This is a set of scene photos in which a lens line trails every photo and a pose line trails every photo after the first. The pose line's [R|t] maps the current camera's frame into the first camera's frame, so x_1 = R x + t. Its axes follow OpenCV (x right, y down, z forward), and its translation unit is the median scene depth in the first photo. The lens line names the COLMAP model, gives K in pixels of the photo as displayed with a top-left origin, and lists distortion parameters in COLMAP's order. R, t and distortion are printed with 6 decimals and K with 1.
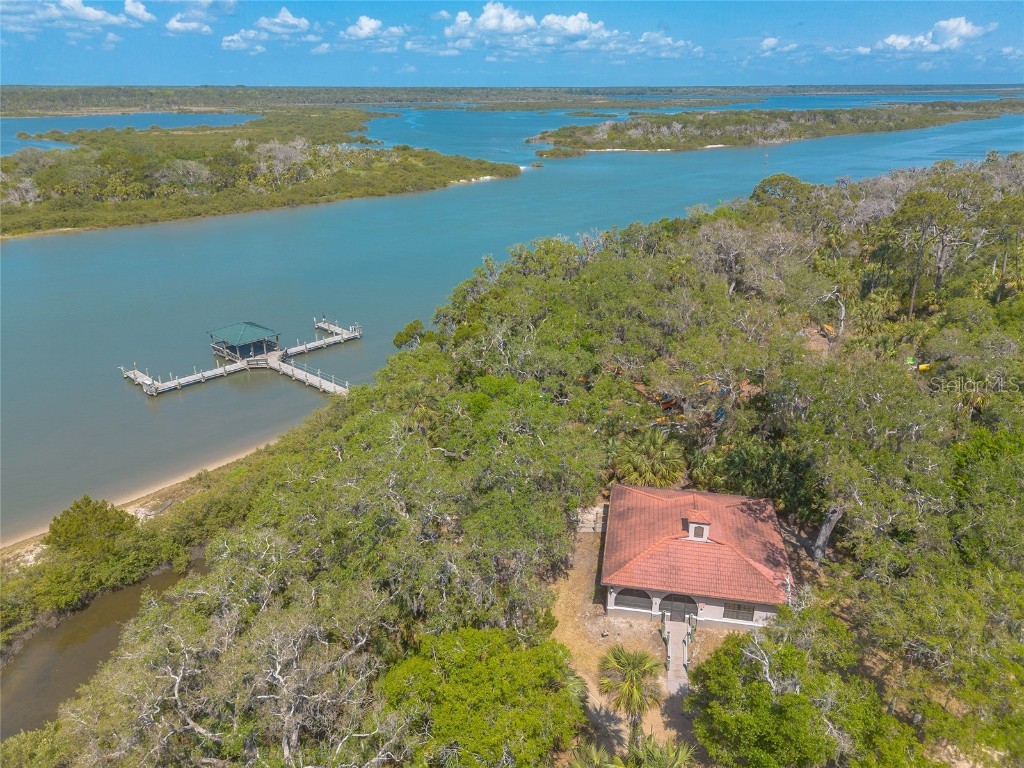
lens RADIAL K [[700.7, 0, 512.0], [0, 700.7, 384.0], [0, 0, 1]] dist [0.081710, -0.081280]
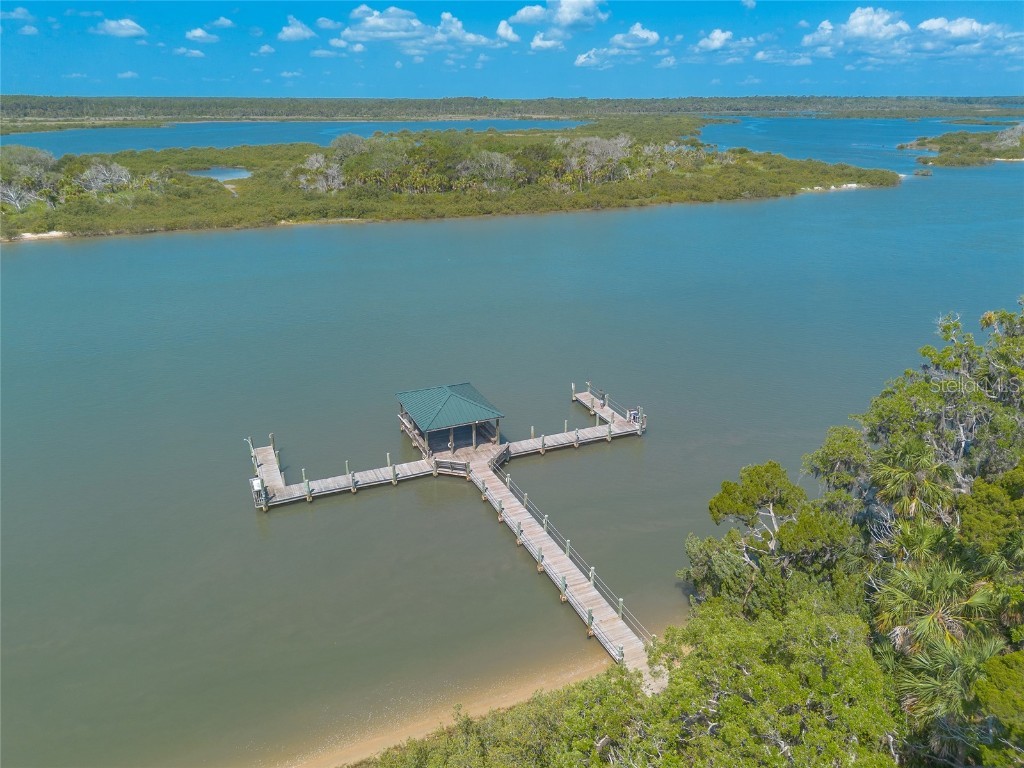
lens RADIAL K [[700.7, 0, 512.0], [0, 700.7, 384.0], [0, 0, 1]] dist [0.081710, -0.081280]
pose [[0.907581, 0.153752, -0.390714, -0.041598], [-0.160225, 0.986948, 0.016196, -0.041345], [0.388105, 0.047903, 0.920370, 0.189253]]
